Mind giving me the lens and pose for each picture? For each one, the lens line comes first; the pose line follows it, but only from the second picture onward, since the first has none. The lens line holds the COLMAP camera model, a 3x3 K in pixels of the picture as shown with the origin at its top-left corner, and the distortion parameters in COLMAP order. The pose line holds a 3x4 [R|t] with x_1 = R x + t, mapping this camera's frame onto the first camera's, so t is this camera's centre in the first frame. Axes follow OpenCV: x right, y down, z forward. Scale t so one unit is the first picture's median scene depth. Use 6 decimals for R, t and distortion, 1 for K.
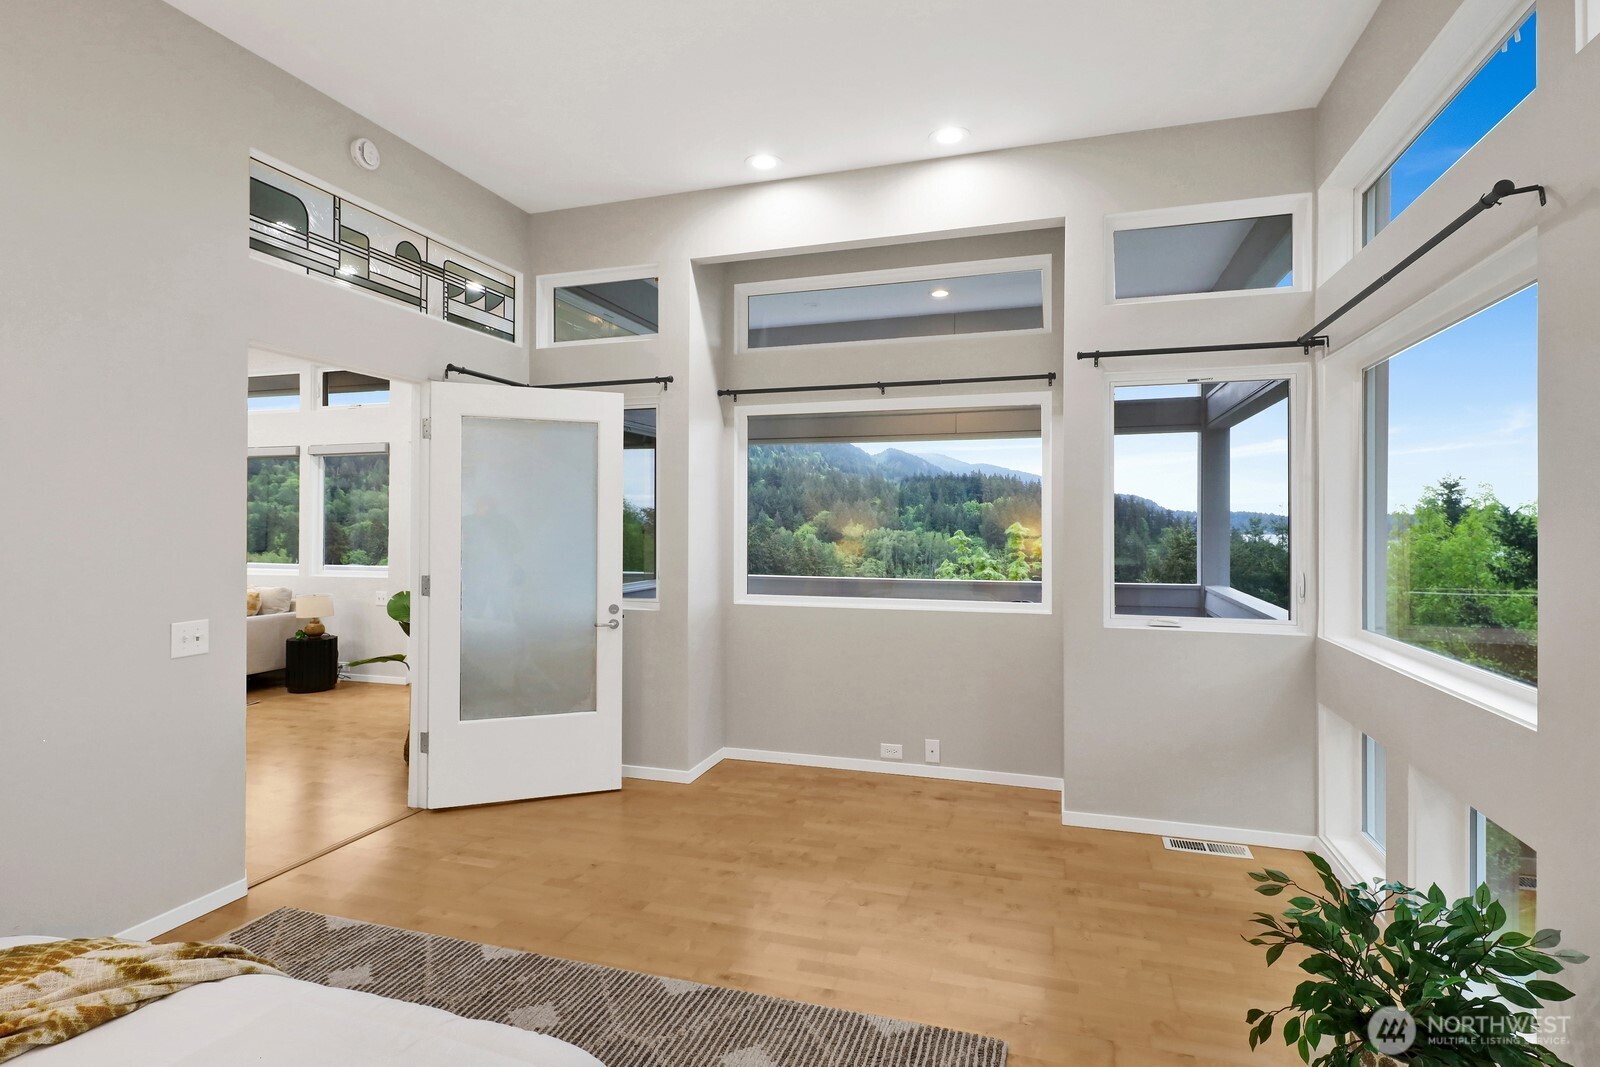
lens RADIAL K [[799.9, 0, 805.2], [0, 799.9, 508.9], [0, 0, 1]] dist [0.000178, -0.001133]
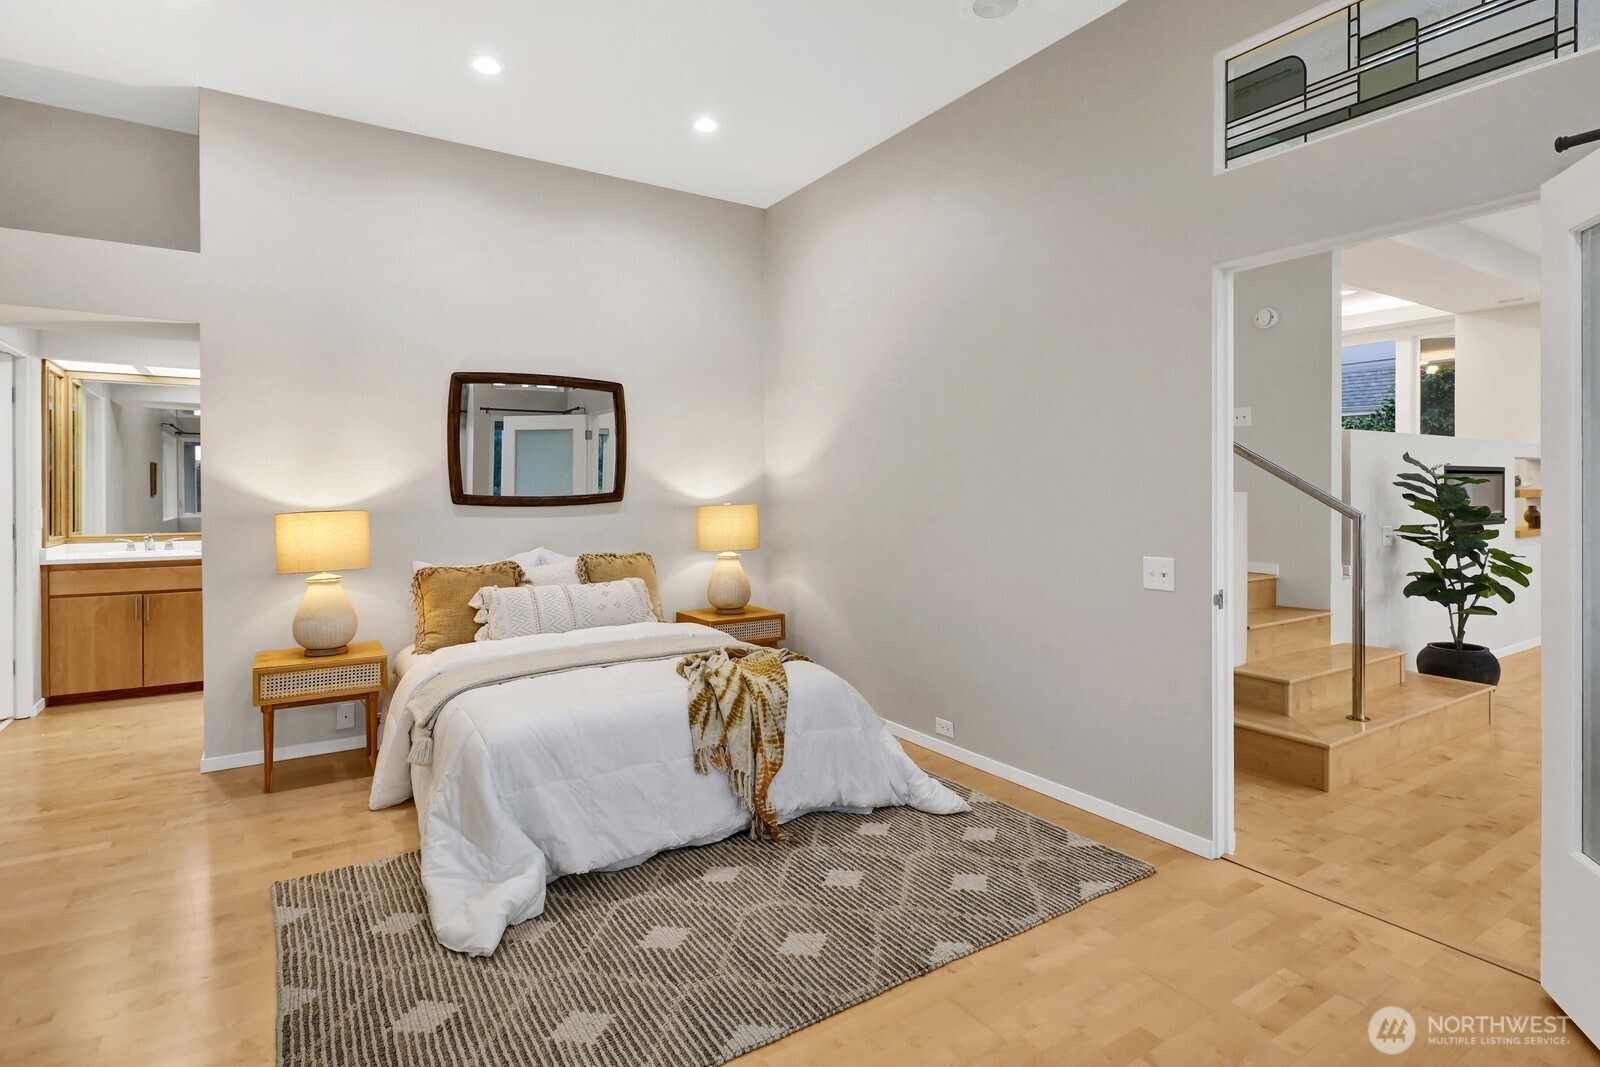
lens RADIAL K [[799.9, 0, 805.2], [0, 799.9, 508.9], [0, 0, 1]] dist [0.000178, -0.001133]
pose [[-0.632553, 0.003613, -0.774509, 0.316596], [0.001381, 0.999993, 0.003537, 0.065951], [0.774516, 0.001168, -0.632553, 1.199083]]
